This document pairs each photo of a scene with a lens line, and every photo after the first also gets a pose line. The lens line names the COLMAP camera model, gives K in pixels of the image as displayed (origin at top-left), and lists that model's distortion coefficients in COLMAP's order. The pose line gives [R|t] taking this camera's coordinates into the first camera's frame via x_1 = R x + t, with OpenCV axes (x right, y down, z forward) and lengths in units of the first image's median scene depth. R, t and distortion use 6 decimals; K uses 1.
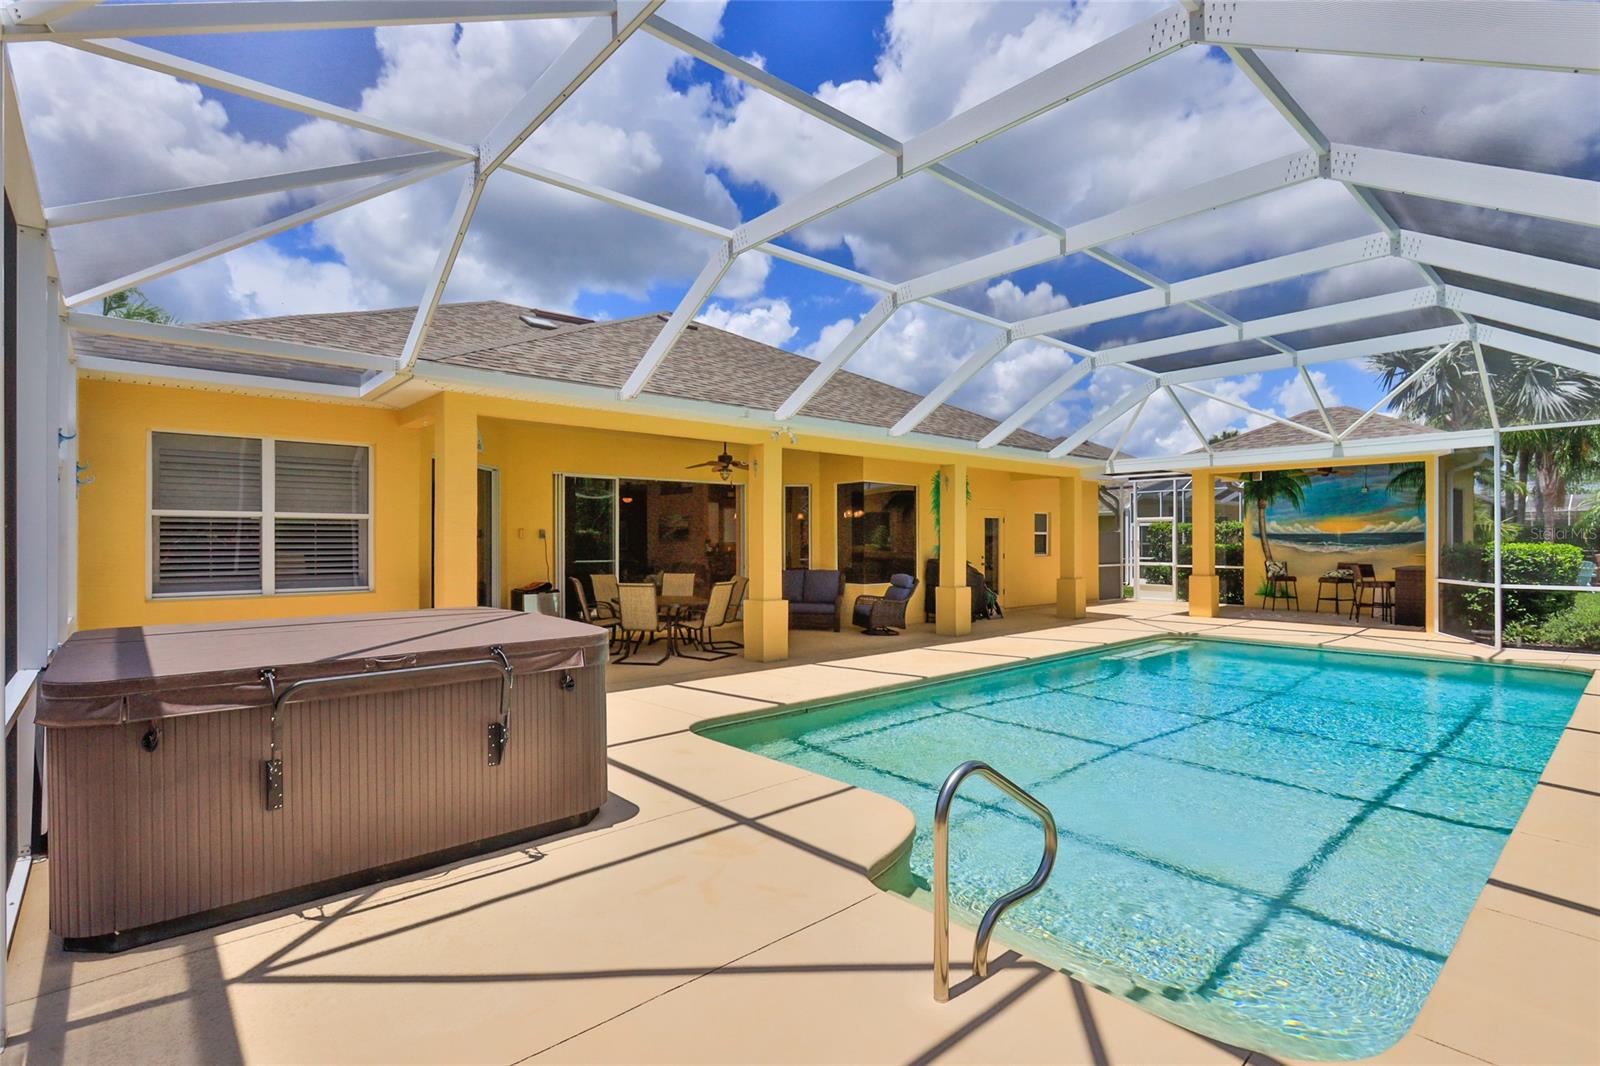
lens RADIAL K [[754.0, 0, 790.7], [0, 754.0, 538.8], [0, 0, 1]] dist [-0.003049, -0.000314]
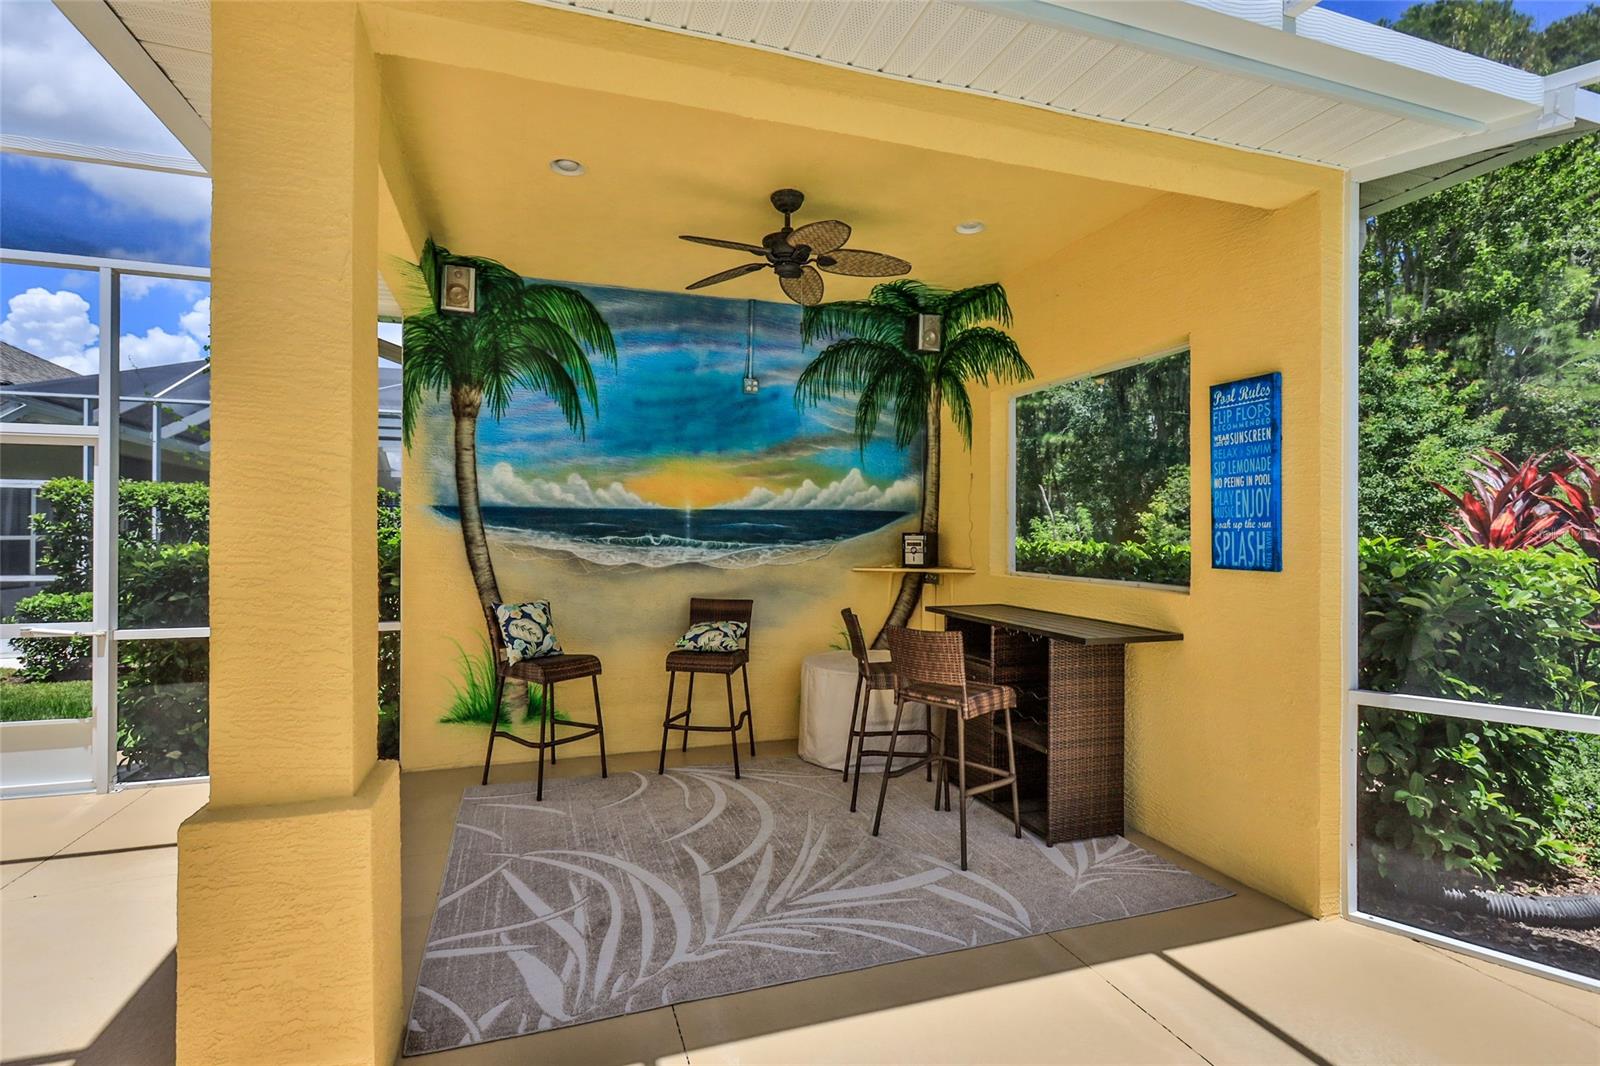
lens RADIAL K [[754.0, 0, 791.1], [0, 754.0, 528.3], [0, 0, 1]] dist [-0.003049, -0.000314]
pose [[0.397647, 0.007737, 0.917506, 0.434488], [-0.006481, 0.999963, -0.005623, 0.002660], [-0.917515, -0.003710, 0.397683, 0.812387]]
